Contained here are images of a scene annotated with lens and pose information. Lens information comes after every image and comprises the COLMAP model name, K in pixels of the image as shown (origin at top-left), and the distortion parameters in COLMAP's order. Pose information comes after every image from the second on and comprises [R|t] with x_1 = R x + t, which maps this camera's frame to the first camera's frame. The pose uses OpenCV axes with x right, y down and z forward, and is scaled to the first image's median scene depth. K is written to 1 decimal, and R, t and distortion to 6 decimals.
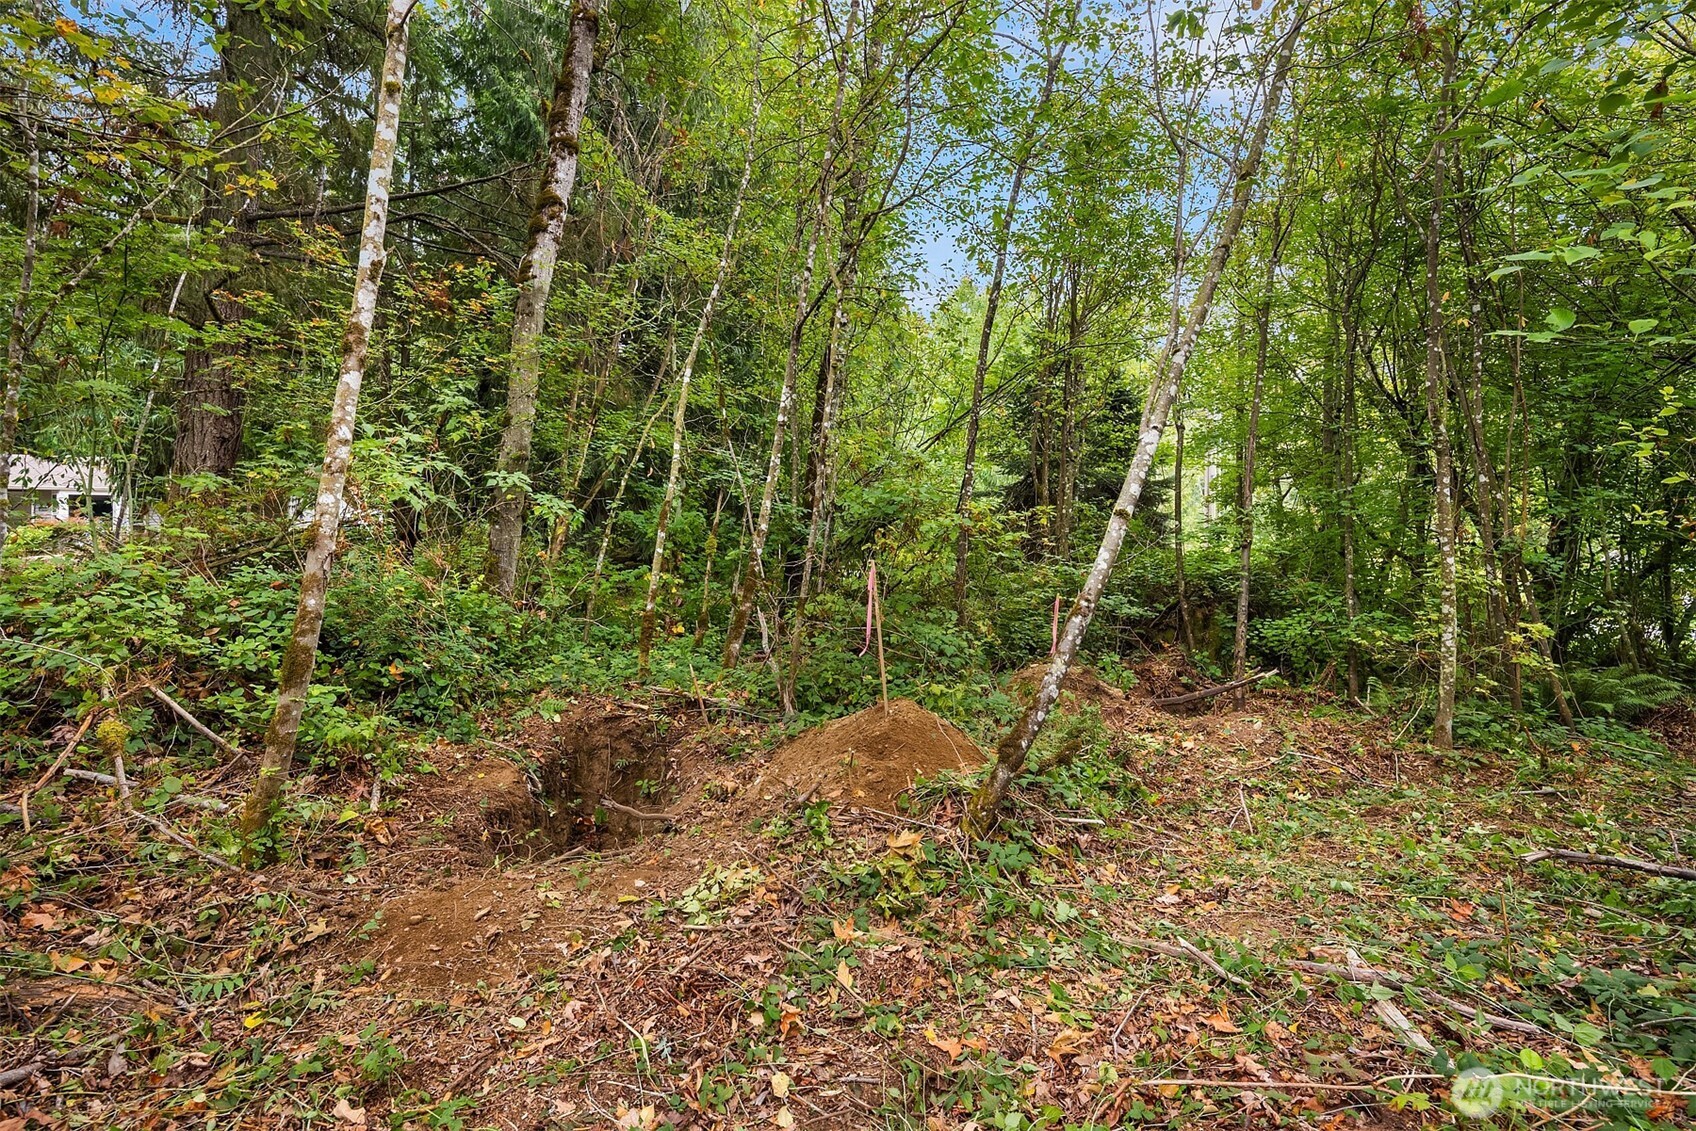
lens RADIAL K [[804.1, 0, 850.5], [0, 804.1, 546.1], [0, 0, 1]] dist [0.000332, -0.004200]
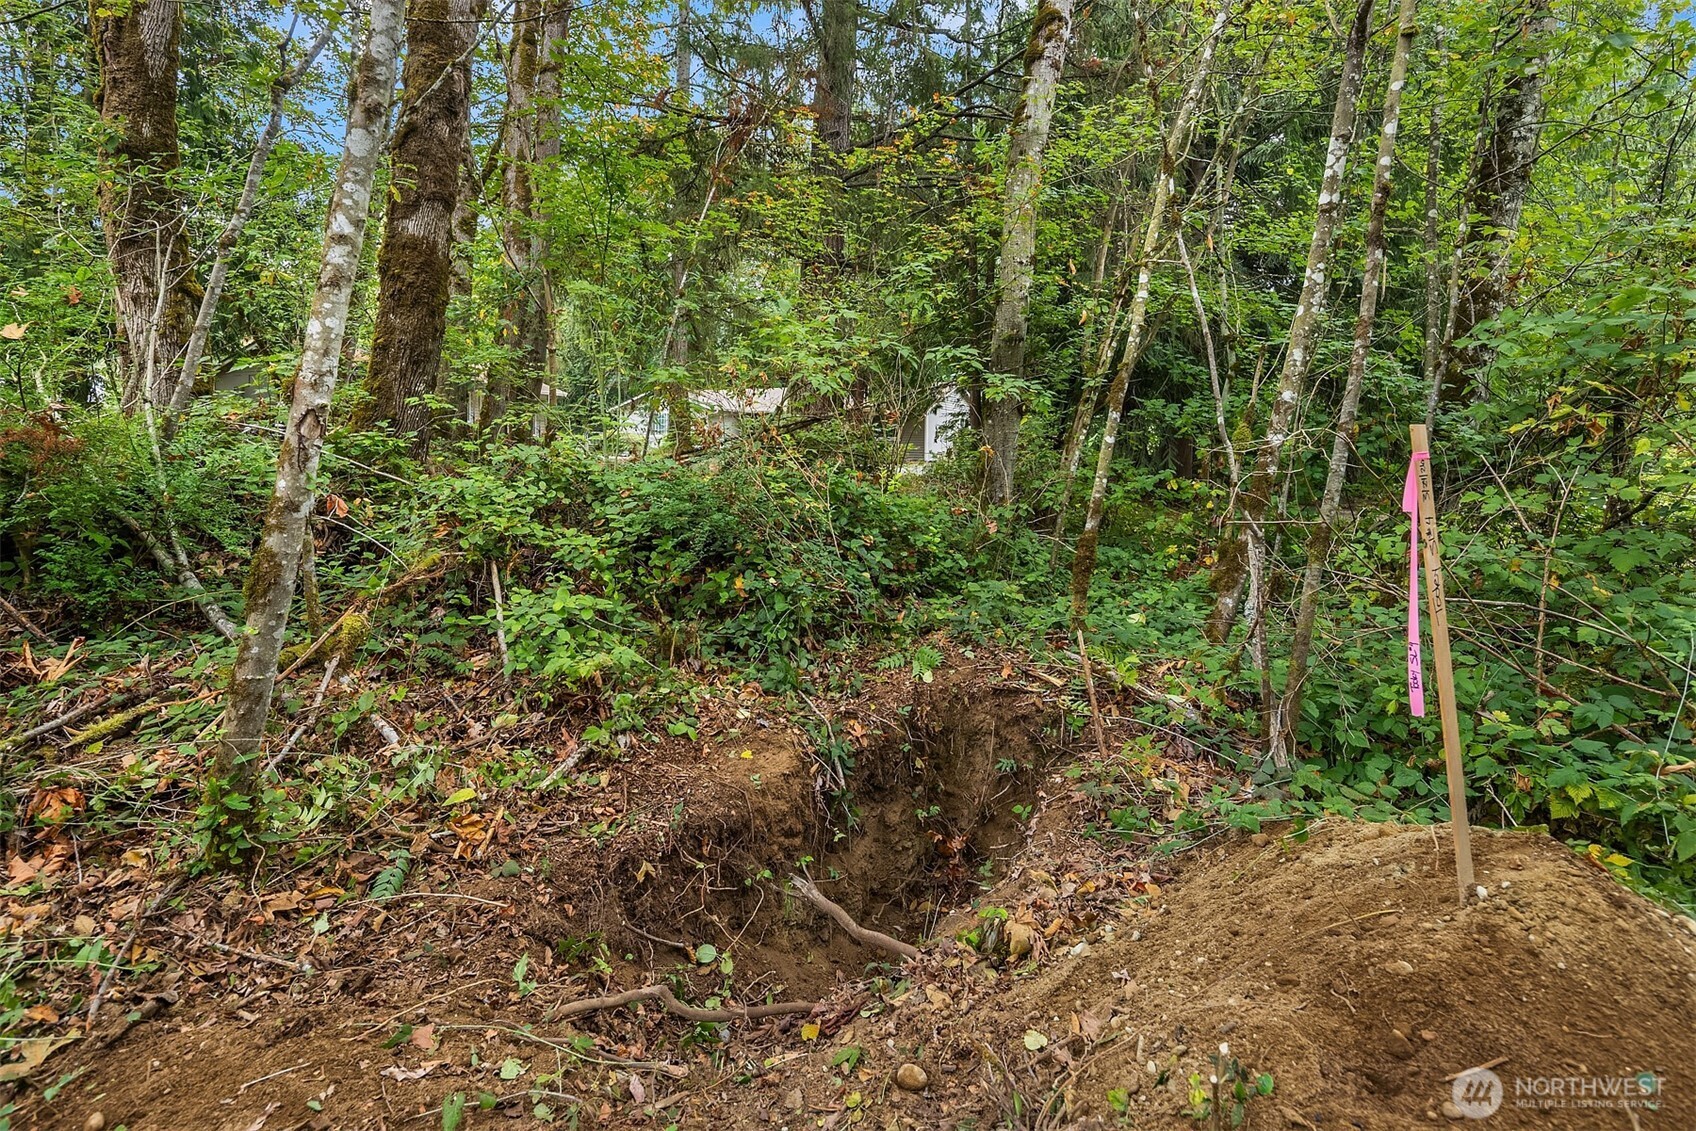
lens RADIAL K [[815.9, 0, 847.7], [0, 815.9, 460.2], [0, 0, 1]] dist [0.000554, -0.000230]
pose [[0.737368, 0.003440, -0.675483, 0.049752], [-0.002219, 0.999994, 0.002670, 0.020021], [0.675488, -0.000470, 0.737371, 0.352714]]
